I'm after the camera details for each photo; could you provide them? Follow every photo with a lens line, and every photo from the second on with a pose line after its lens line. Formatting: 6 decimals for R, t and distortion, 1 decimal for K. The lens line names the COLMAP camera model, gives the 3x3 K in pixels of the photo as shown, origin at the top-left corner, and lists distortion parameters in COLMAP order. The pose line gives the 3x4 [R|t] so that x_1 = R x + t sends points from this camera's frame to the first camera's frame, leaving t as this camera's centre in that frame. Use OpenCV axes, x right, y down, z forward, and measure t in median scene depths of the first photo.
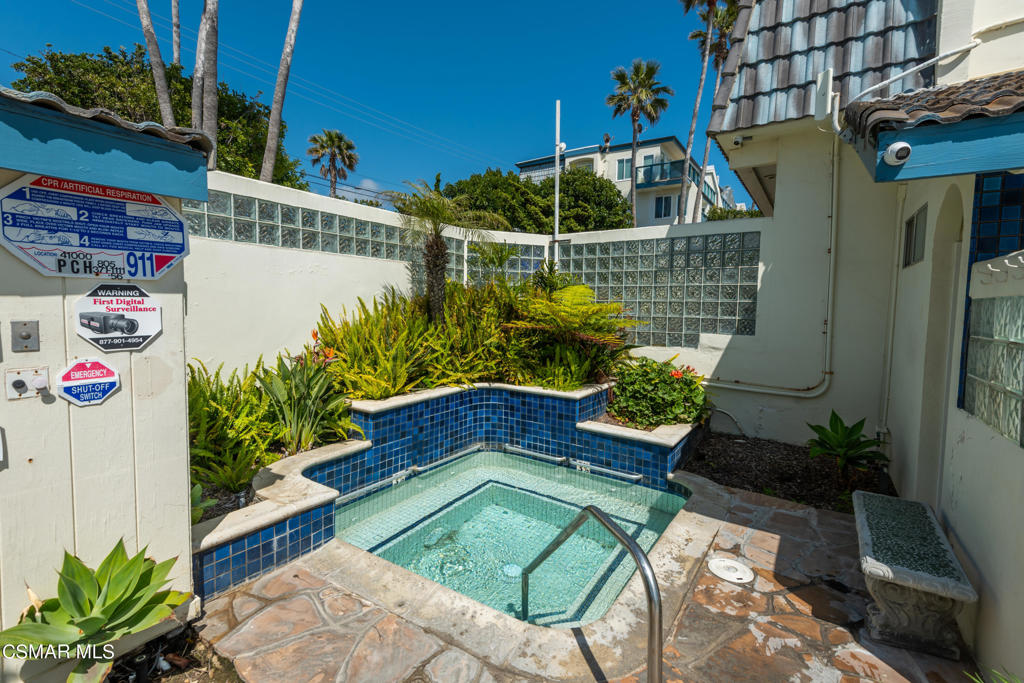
lens RADIAL K [[462.0, 0, 514.6], [0, 462.0, 335.3], [0, 0, 1]] dist [0.014422, -0.003924]
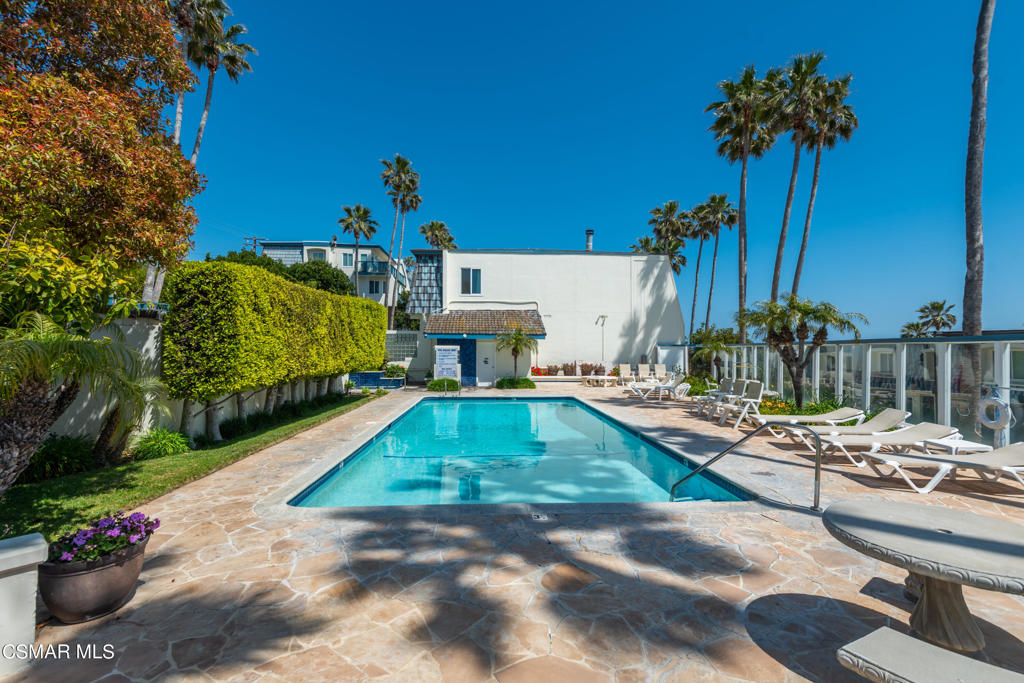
lens RADIAL K [[462.0, 0, 512.7], [0, 462.0, 344.2], [0, 0, 1]] dist [0.014422, -0.003924]
pose [[0.806611, -0.006192, 0.591050, -0.261326], [0.049391, 0.997154, -0.056957, 0.032798], [-0.589015, 0.075135, 0.804622, -0.598629]]
